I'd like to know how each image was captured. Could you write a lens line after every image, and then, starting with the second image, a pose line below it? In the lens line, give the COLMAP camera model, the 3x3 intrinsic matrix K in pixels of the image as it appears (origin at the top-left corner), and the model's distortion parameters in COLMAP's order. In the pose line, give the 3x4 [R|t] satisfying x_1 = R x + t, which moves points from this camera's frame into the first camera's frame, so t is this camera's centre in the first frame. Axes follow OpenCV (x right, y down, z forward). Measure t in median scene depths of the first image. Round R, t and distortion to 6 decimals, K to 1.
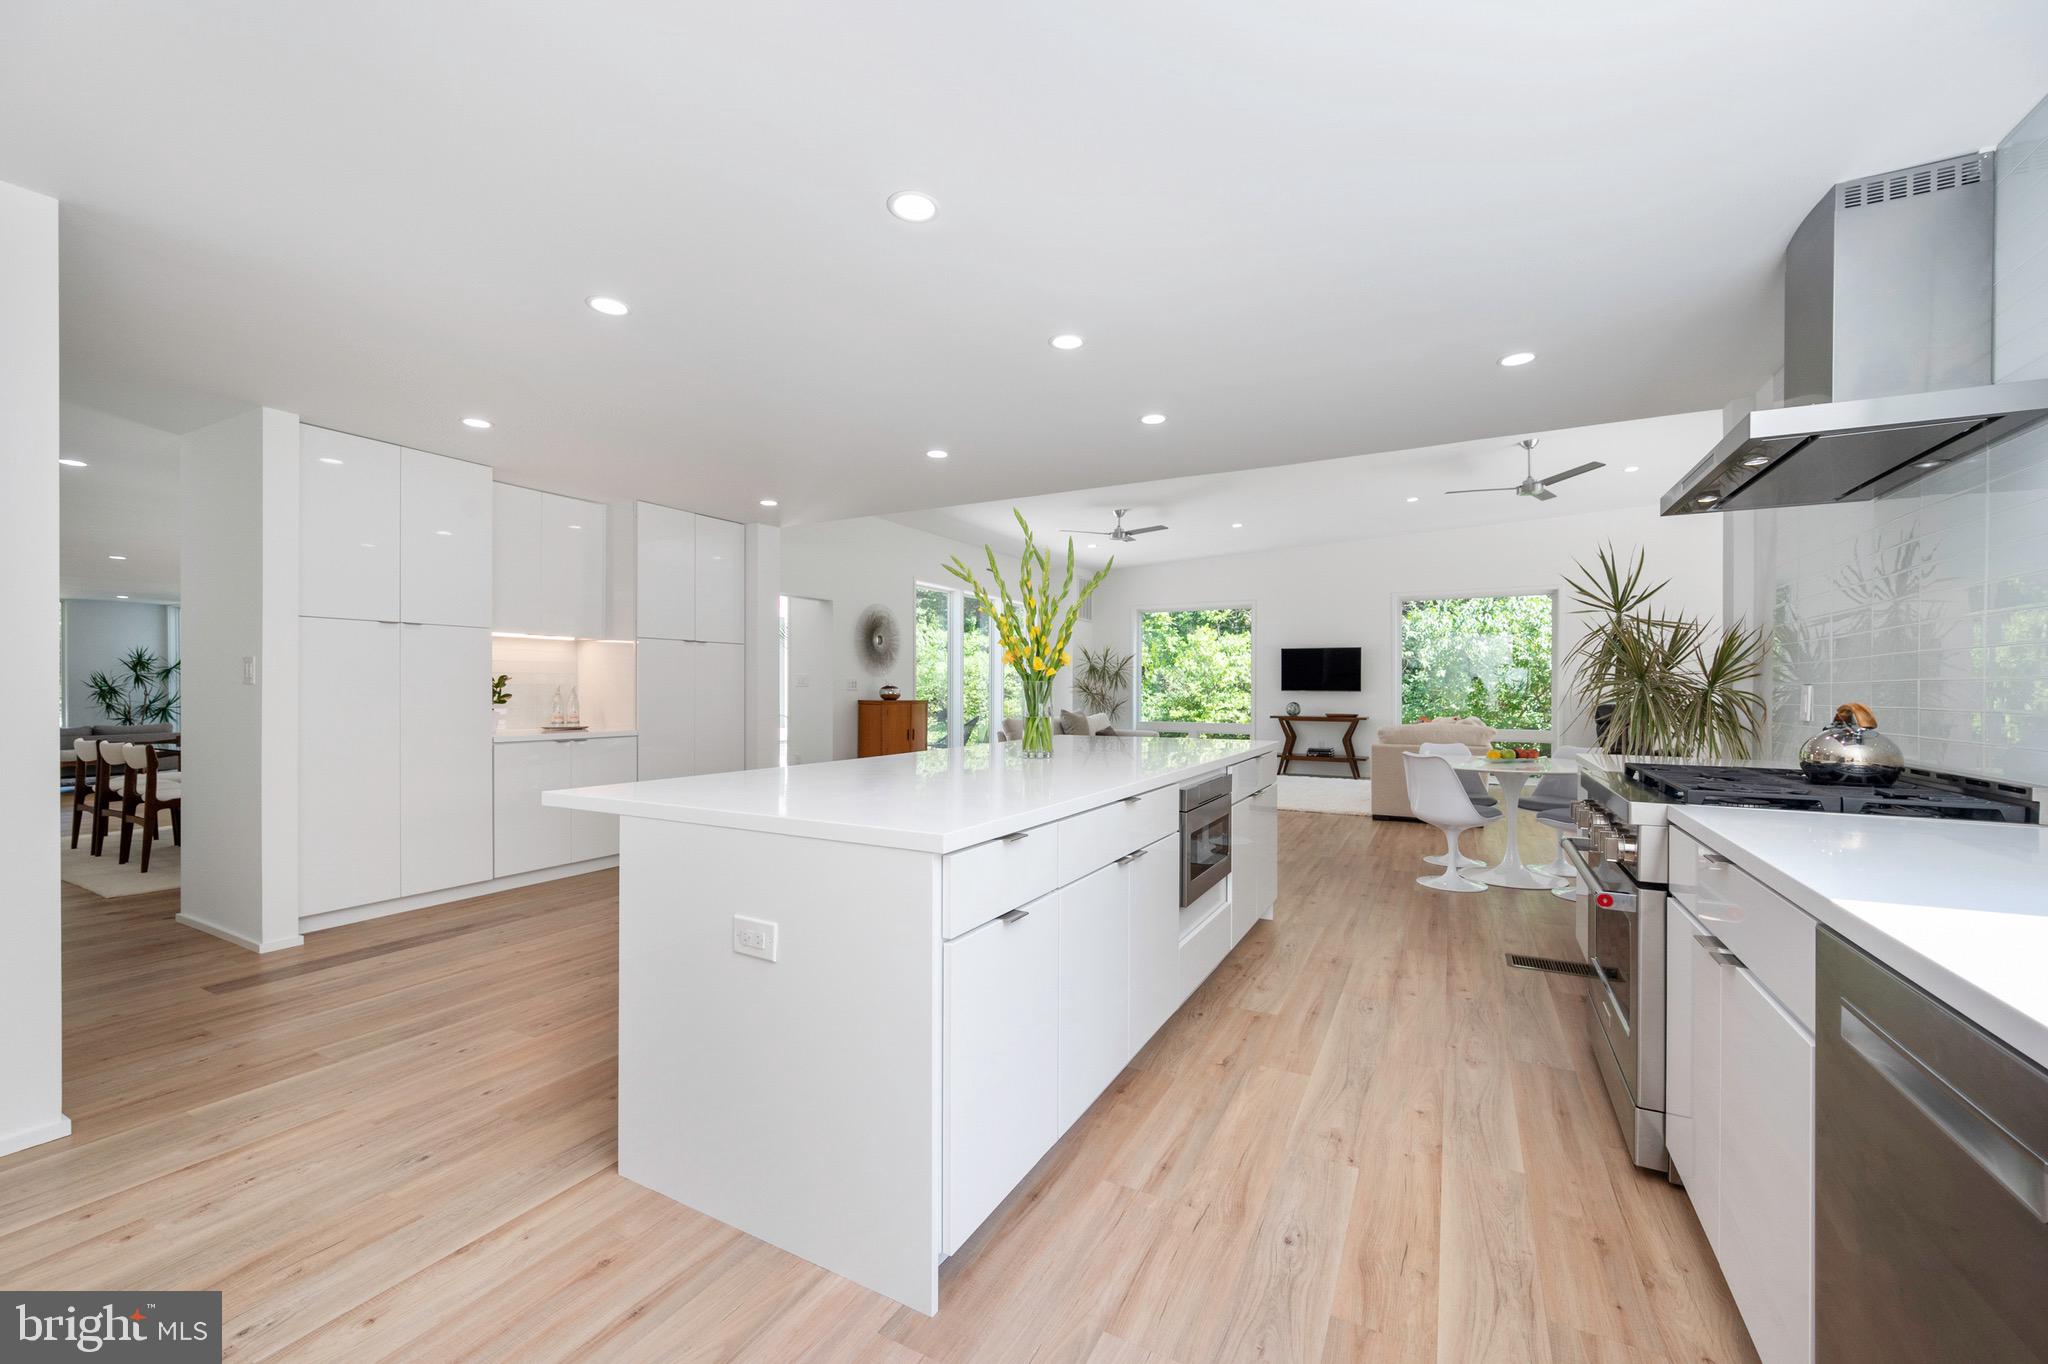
lens RADIAL K [[810.7, 0, 1019.2], [0, 810.7, 693.4], [0, 0, 1]] dist [-0.004370, 0.000489]
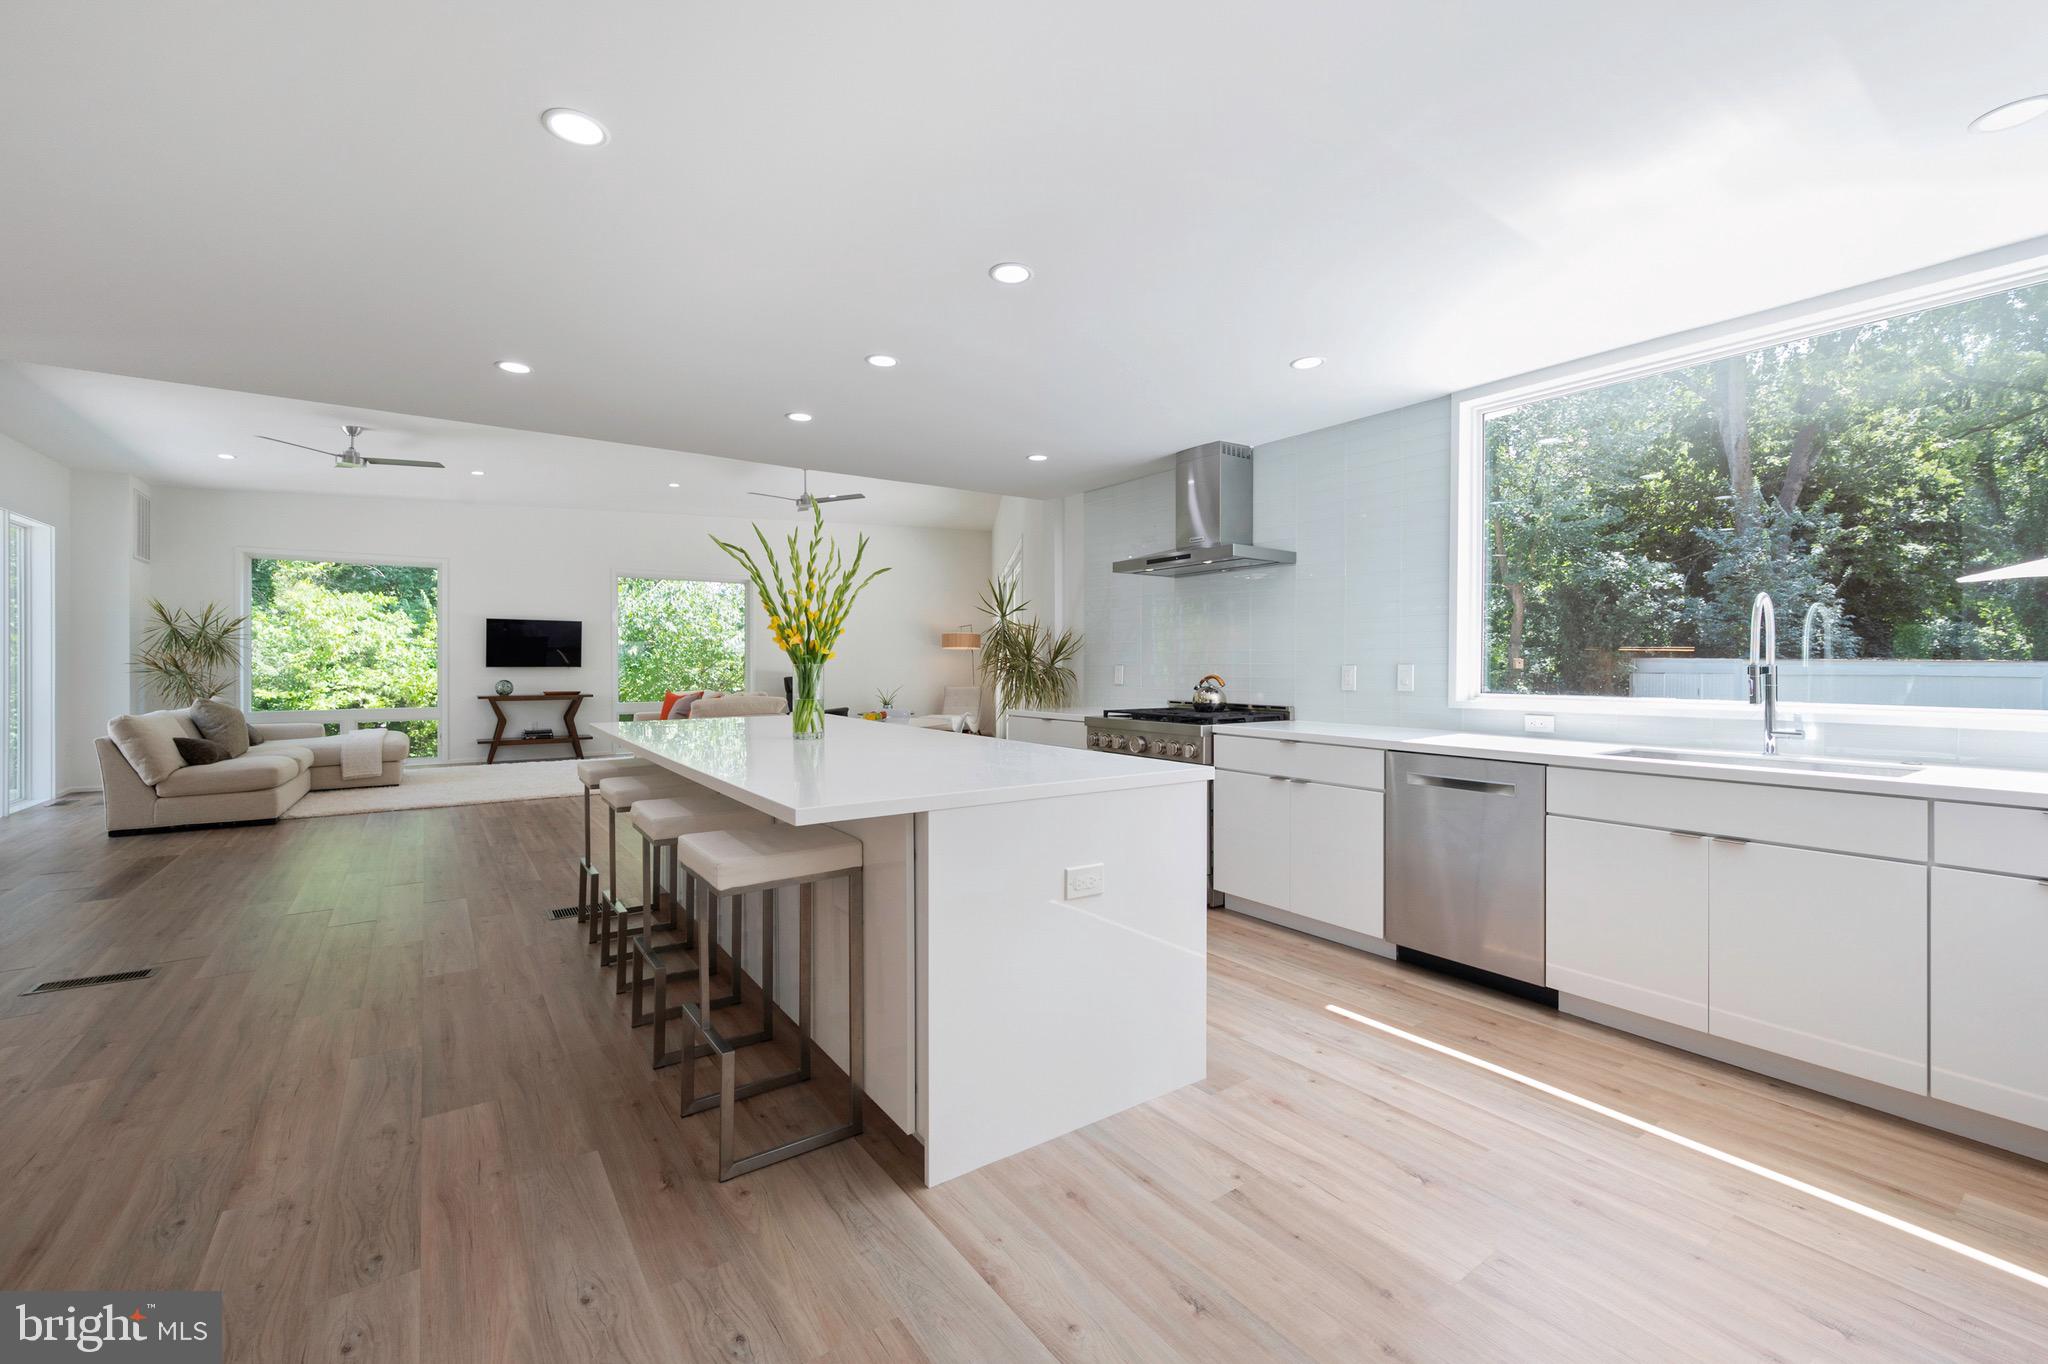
lens RADIAL K [[848.7, 0, 1025.1], [0, 848.7, 672.4], [0, 0, 1]] dist [-0.008625, 0.002154]
pose [[0.441790, -0.011189, 0.897049, -0.785052], [0.004840, 0.999937, 0.010089, -0.013285], [-0.897105, -0.000115, 0.441817, 0.269043]]
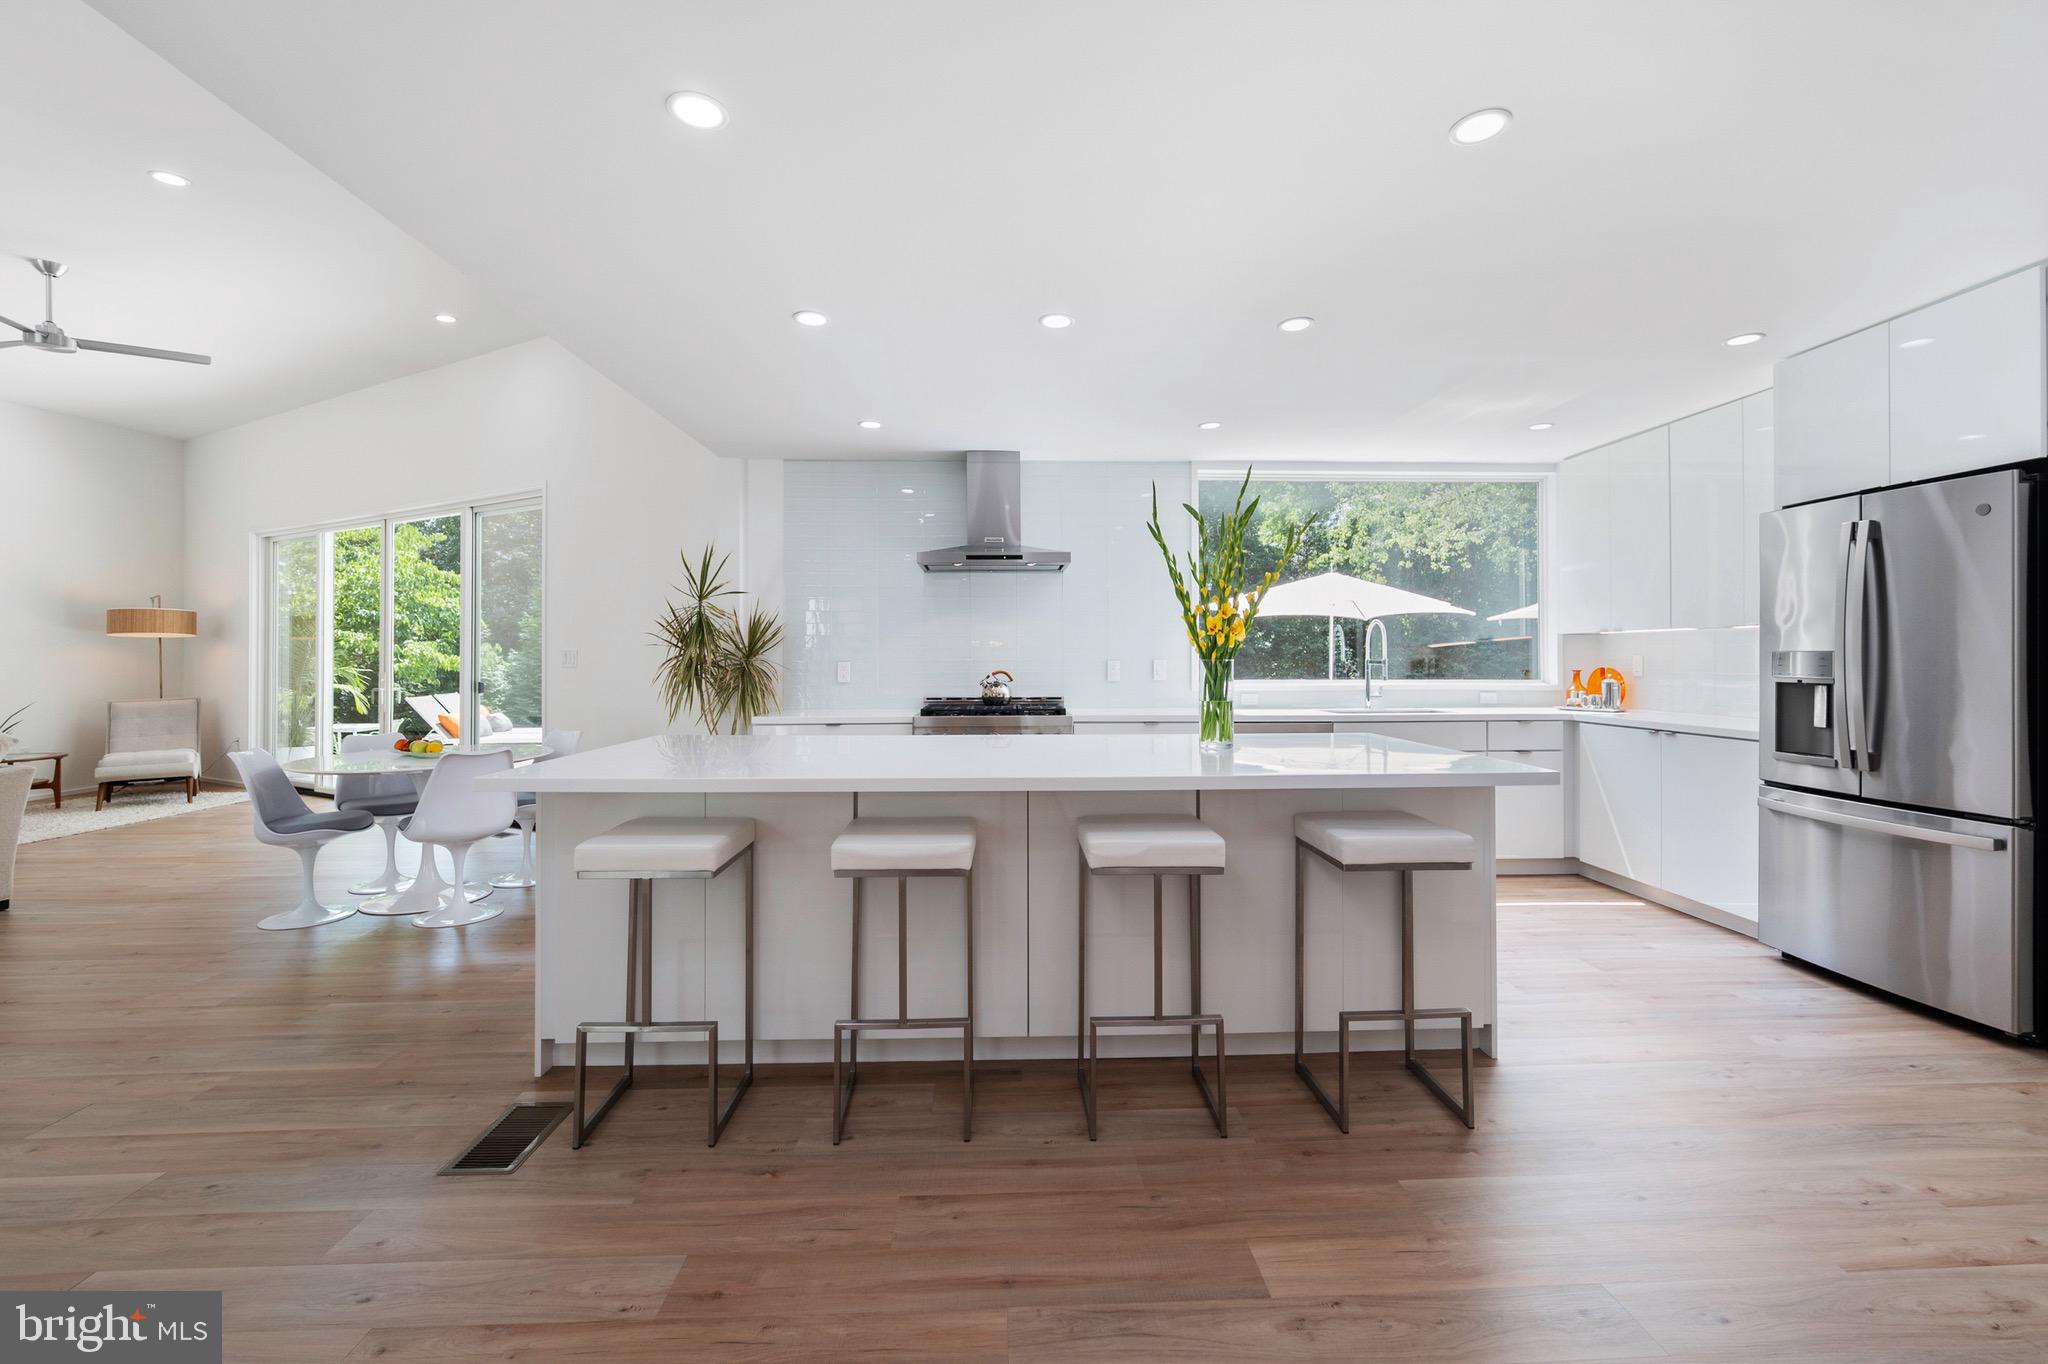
lens RADIAL K [[892.8, 0, 1053.0], [0, 892.8, 651.0], [0, 0, 1]] dist [-0.032245, 0.002194]
pose [[-0.542880, 0.007325, 0.839778, -0.749257], [0.005698, 0.999971, -0.005038, -0.018954], [-0.839791, 0.002050, -0.542906, 1.403491]]
